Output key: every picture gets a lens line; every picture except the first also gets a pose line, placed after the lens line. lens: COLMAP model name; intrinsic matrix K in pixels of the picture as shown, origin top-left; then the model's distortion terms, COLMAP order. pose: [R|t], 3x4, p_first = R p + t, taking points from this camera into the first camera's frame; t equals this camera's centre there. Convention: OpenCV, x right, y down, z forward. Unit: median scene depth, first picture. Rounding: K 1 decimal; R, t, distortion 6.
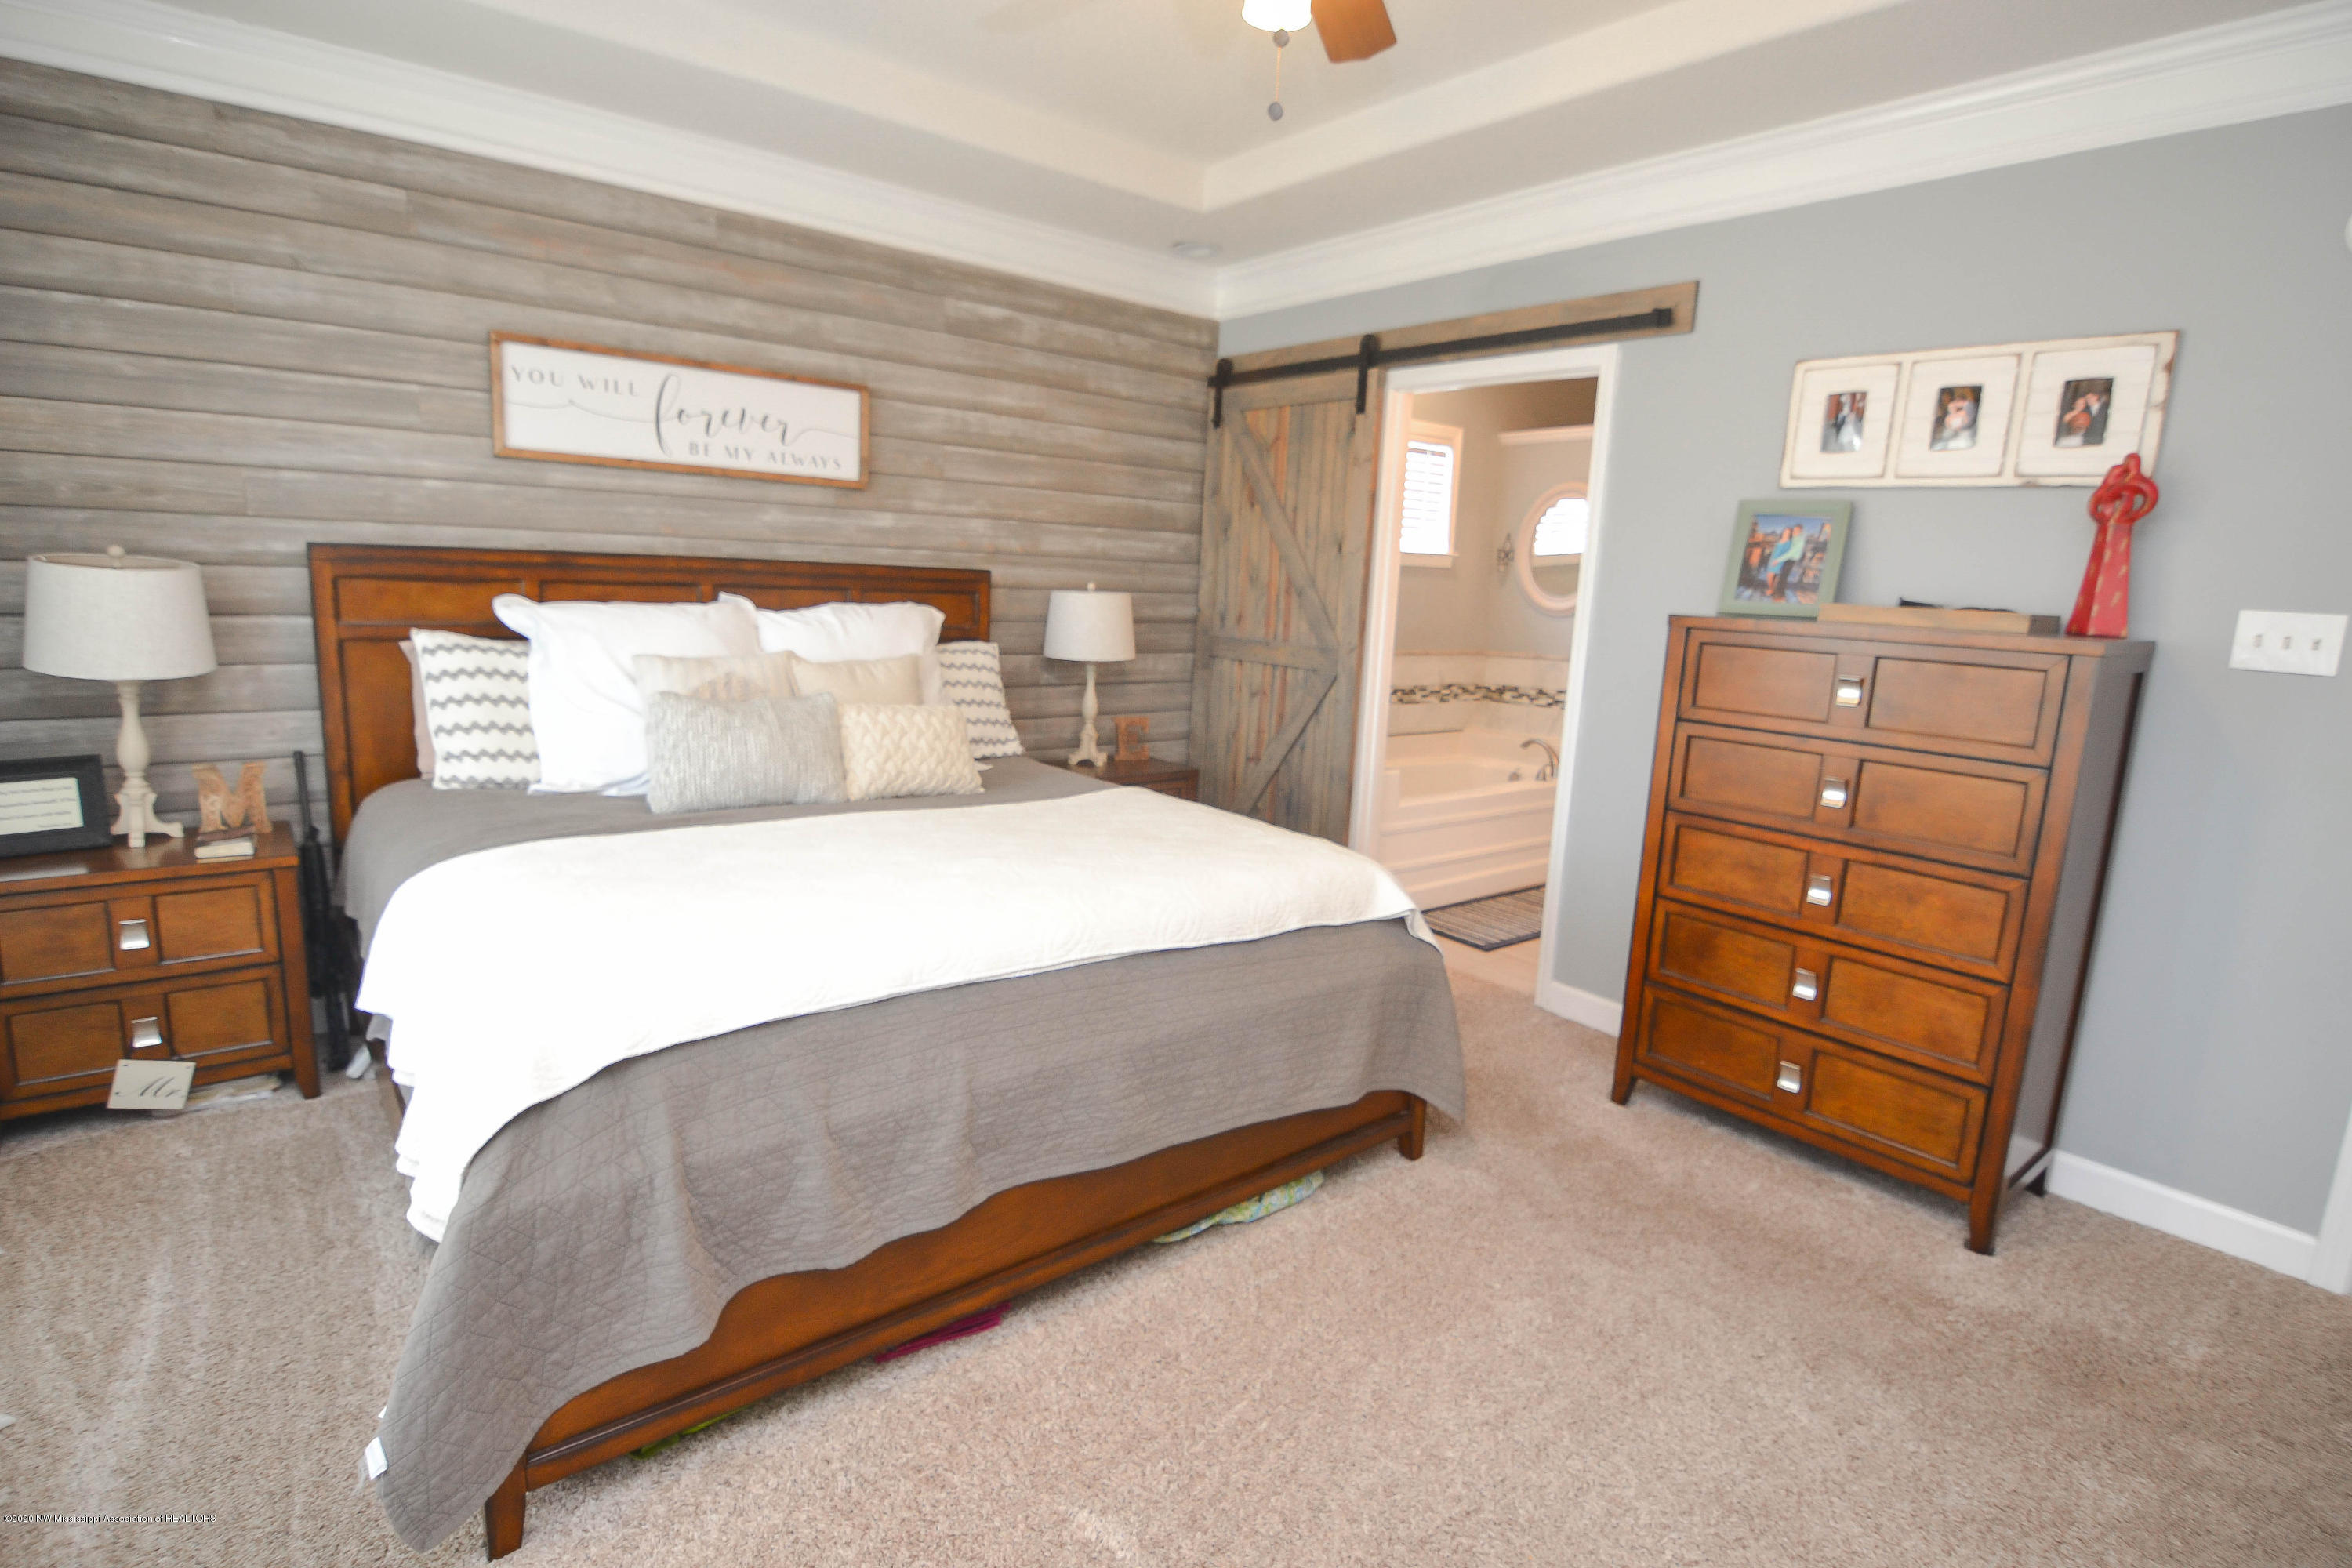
lens RADIAL K [[1175.7, 0, 1167.1], [0, 1175.7, 785.9], [0, 0, 1]] dist [-0.010541, -0.005476]
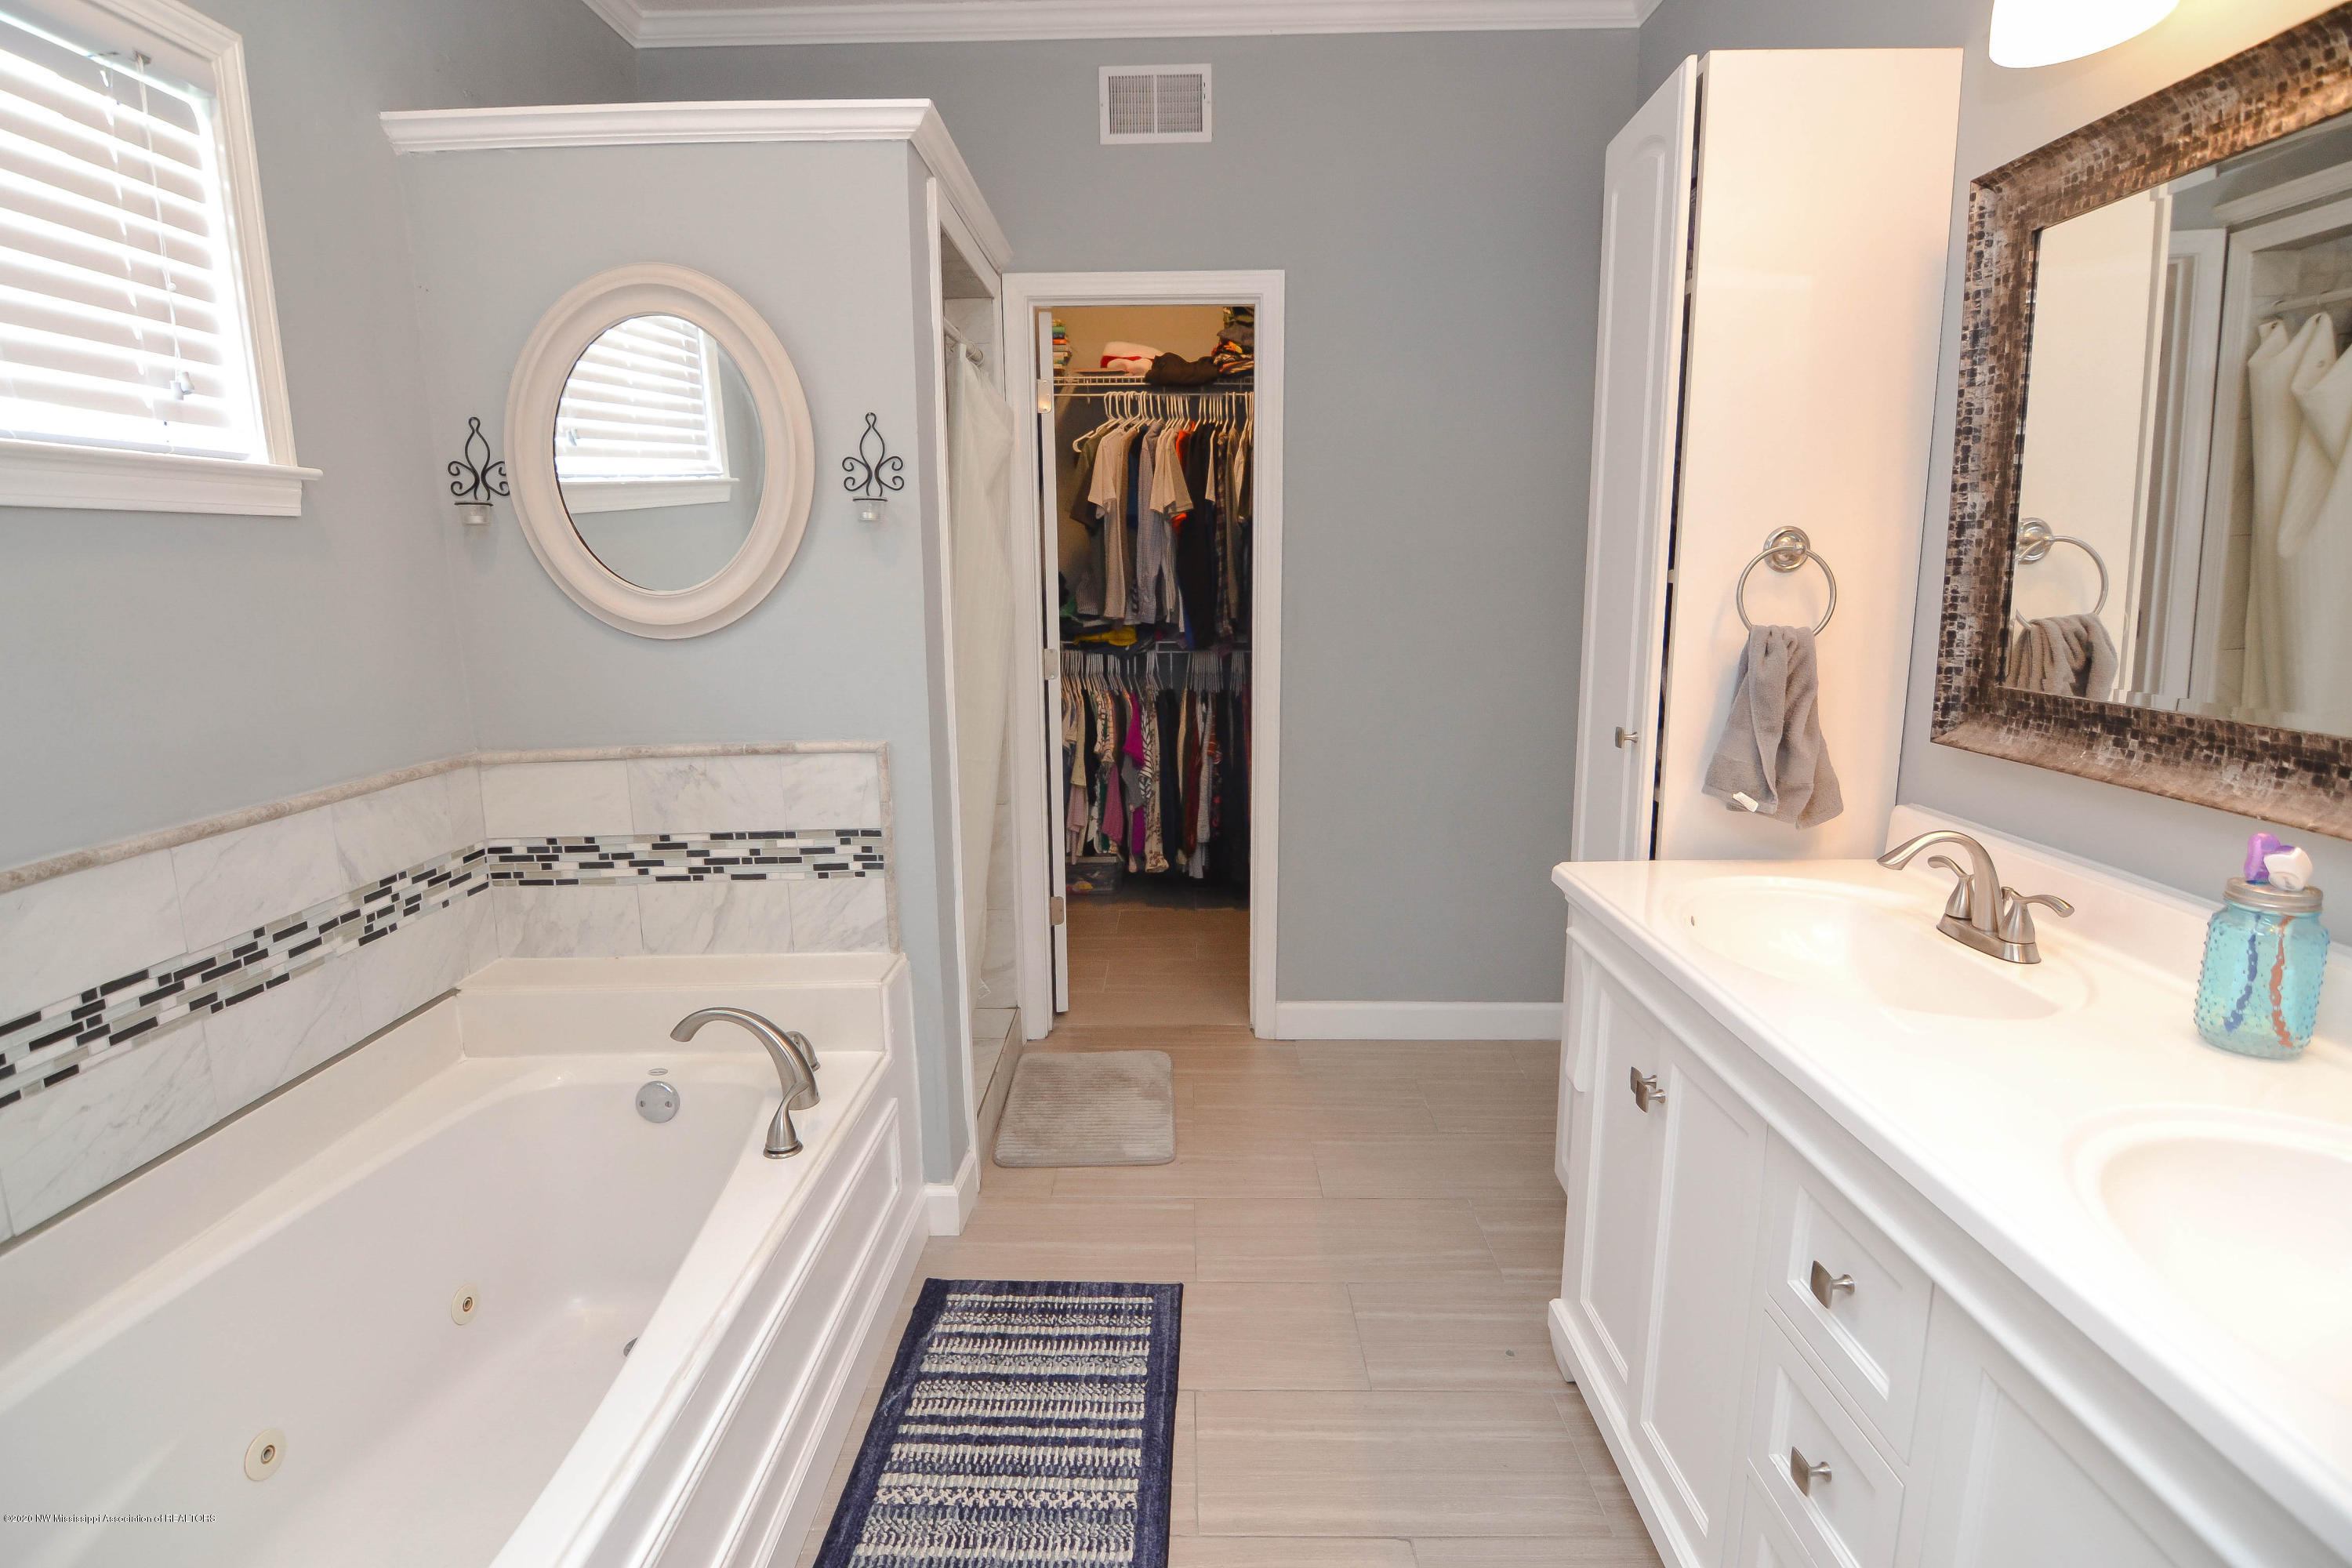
lens RADIAL K [[1175.7, 0, 1162.4], [0, 1175.7, 784.8], [0, 0, 1]] dist [-0.010541, -0.005476]
pose [[0.649918, -0.186561, 0.736751, 0.147275], [0.170625, 0.980474, 0.097761, -0.106599], [-0.740604, 0.062171, 0.669060, 0.622734]]
